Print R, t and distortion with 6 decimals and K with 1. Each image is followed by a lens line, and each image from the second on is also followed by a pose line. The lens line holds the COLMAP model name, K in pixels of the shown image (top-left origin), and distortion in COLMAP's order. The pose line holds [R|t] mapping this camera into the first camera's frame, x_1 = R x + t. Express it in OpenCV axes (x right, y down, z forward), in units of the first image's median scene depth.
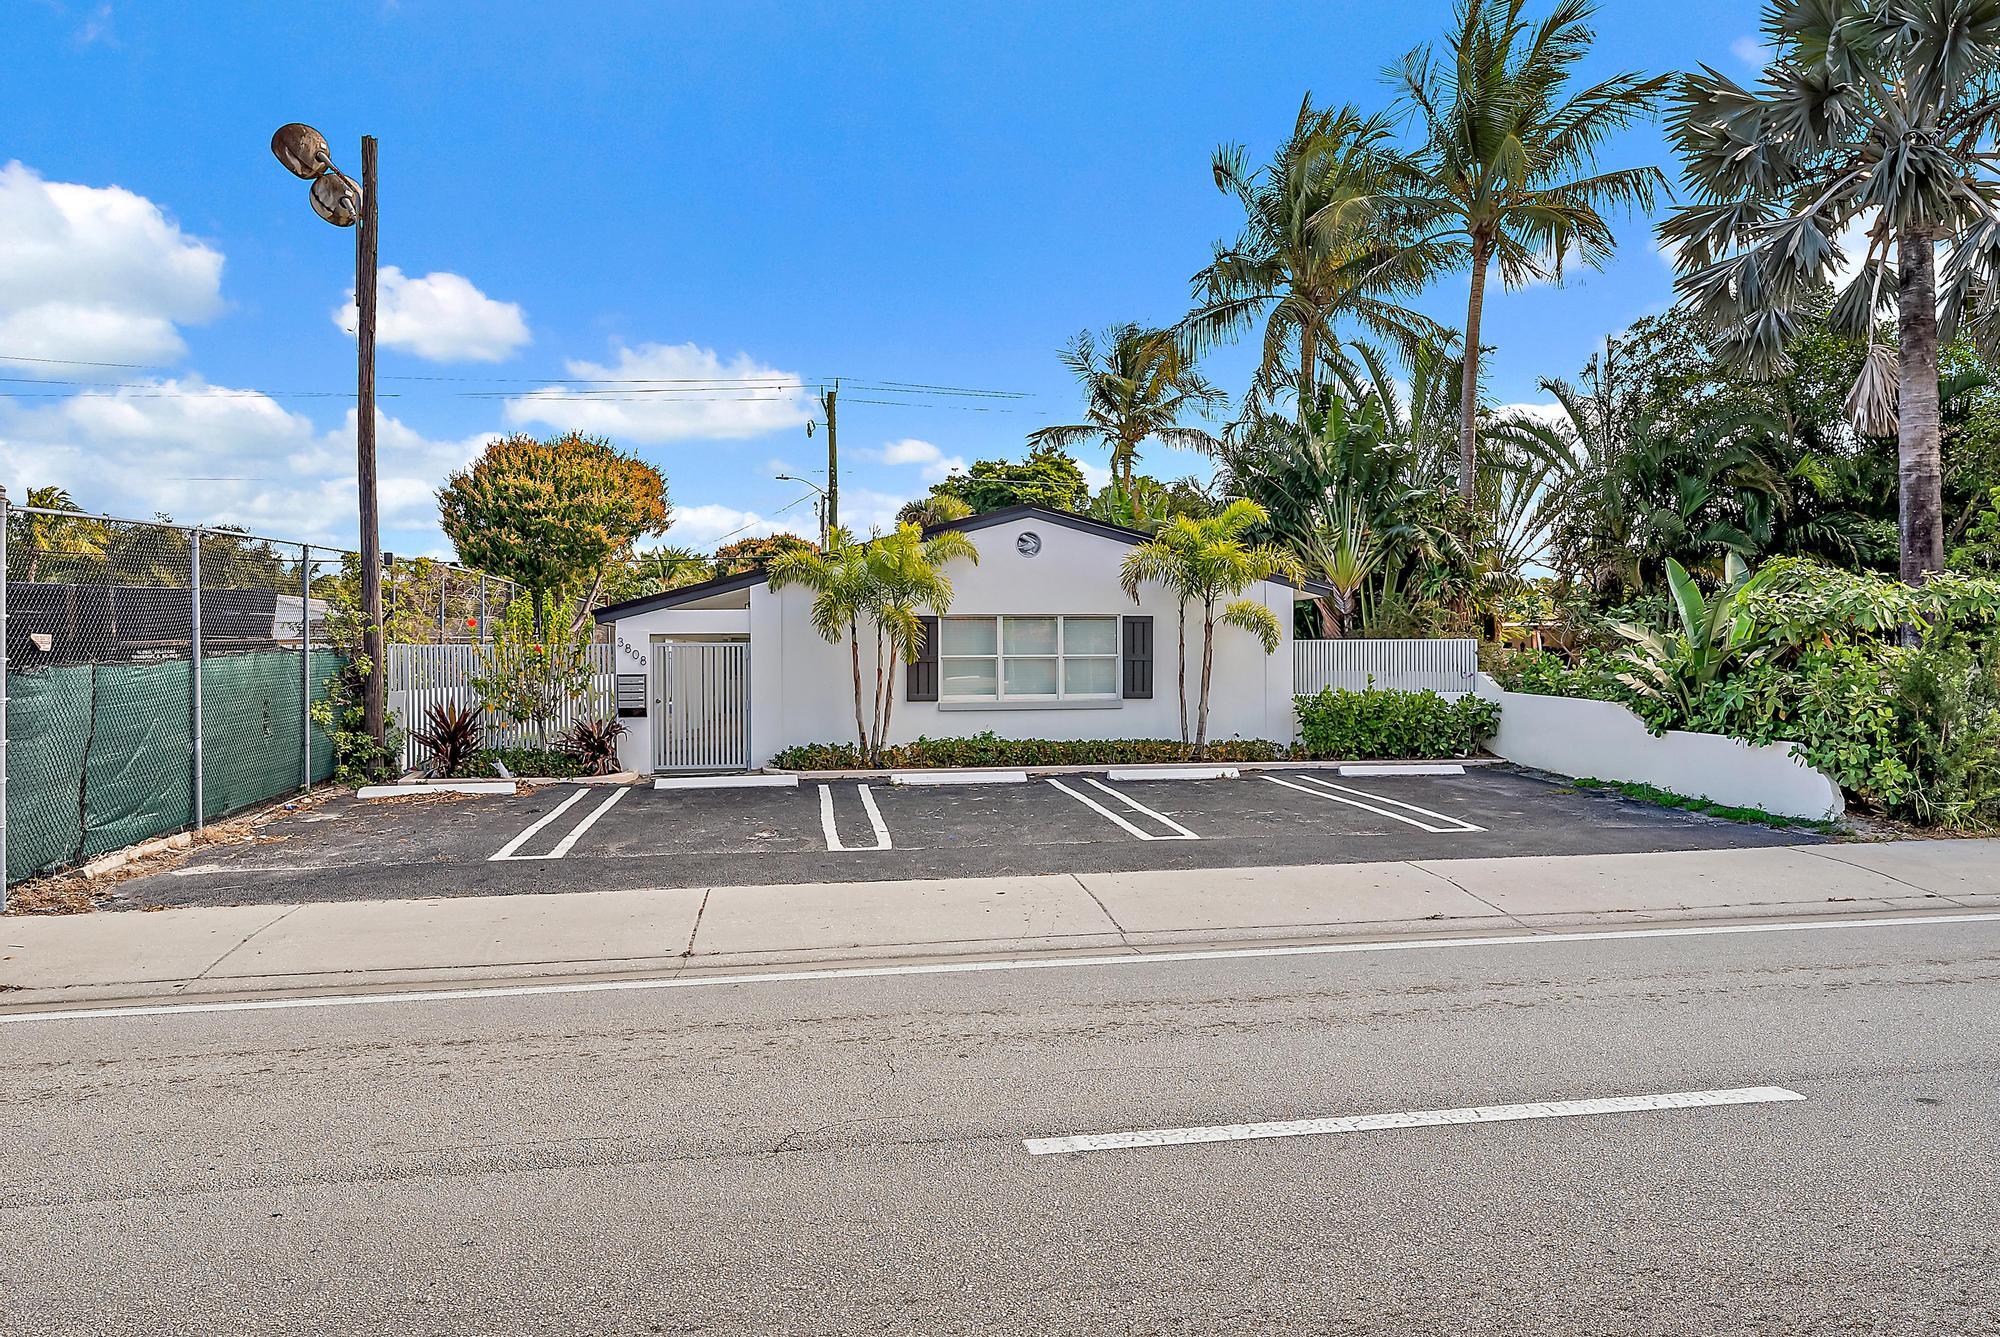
lens RADIAL K [[1238.9, 0, 1011.1], [0, 1238.9, 667.5], [0, 0, 1]] dist [-0.020721, -0.000963]
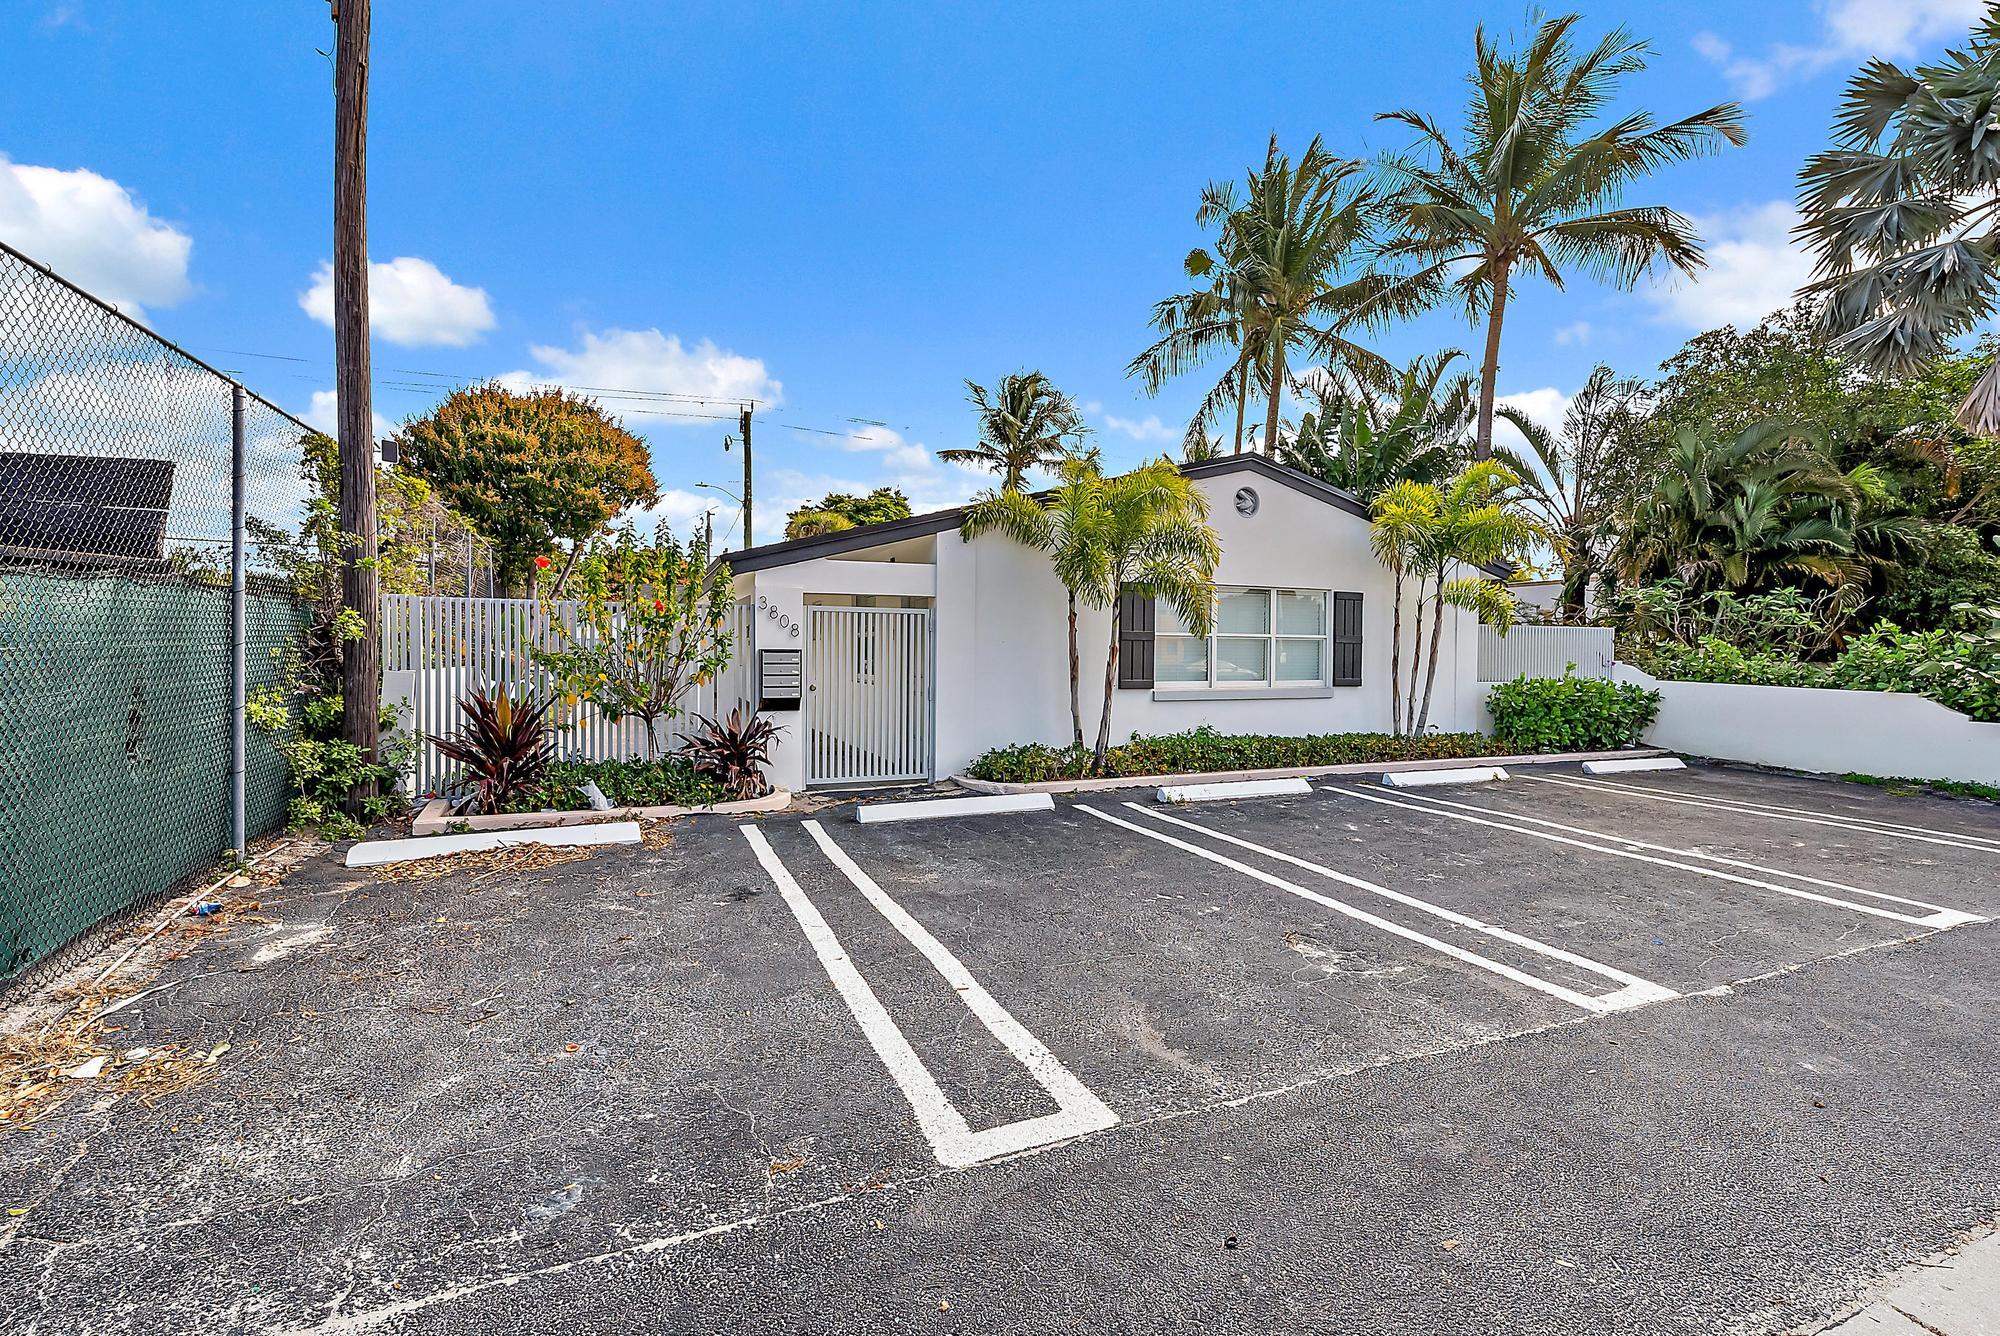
lens RADIAL K [[860.6, 0, 995.8], [0, 860.6, 670.2], [0, 0, 1]] dist [-0.008547, -0.000196]
pose [[0.970834, 0.008242, 0.239611, -0.288993], [-0.010501, 0.999912, 0.008152, 0.011357], [-0.239523, -0.010431, 0.970835, 0.475251]]
